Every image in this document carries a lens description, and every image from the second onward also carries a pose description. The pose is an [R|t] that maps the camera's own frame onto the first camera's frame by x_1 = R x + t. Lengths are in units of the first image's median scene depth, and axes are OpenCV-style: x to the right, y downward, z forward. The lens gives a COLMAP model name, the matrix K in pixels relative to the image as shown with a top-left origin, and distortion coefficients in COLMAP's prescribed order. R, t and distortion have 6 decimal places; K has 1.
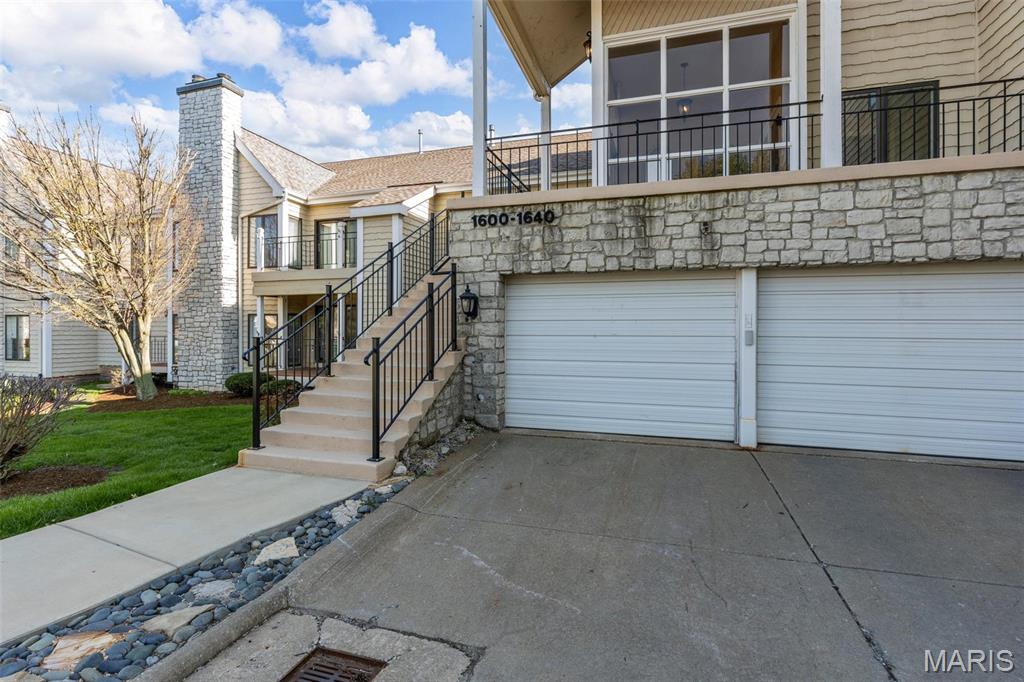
lens RADIAL K [[503.5, 0, 510.0], [0, 503.5, 329.0], [0, 0, 1]] dist [-0.000191, -0.000229]
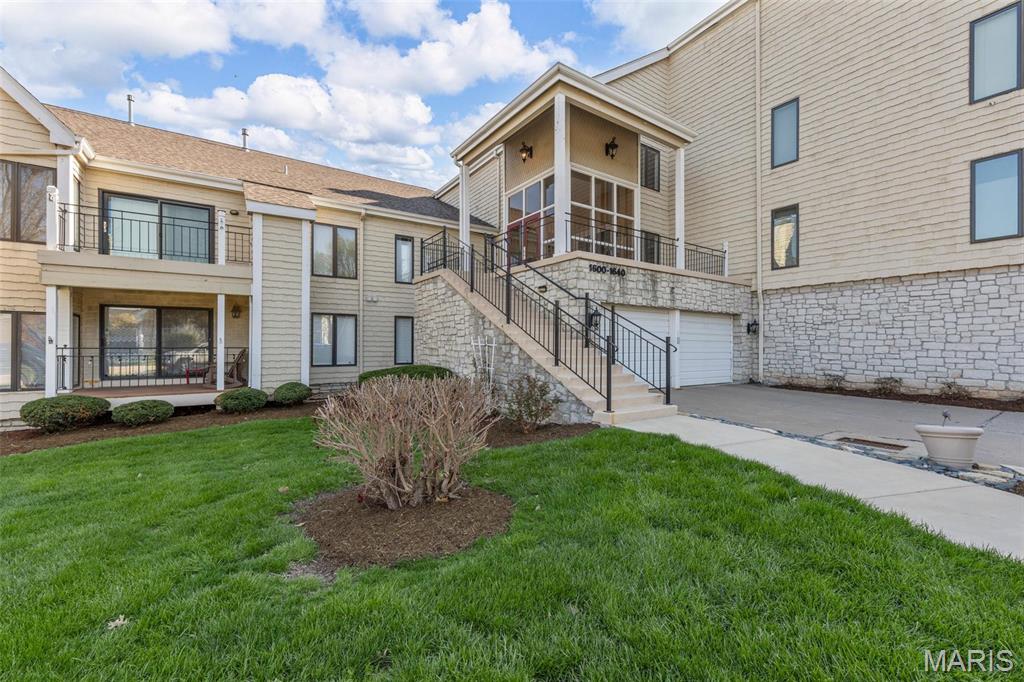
lens RADIAL K [[405.6, 0, 512.0], [0, 405.6, 341.0], [0, 0, 1]] dist [-0.000995, -0.000152]
pose [[0.626108, 0.004535, 0.779724, -1.223875], [-0.003084, 0.999990, -0.003340, 0.024147], [-0.779731, -0.000313, 0.626115, 0.382118]]
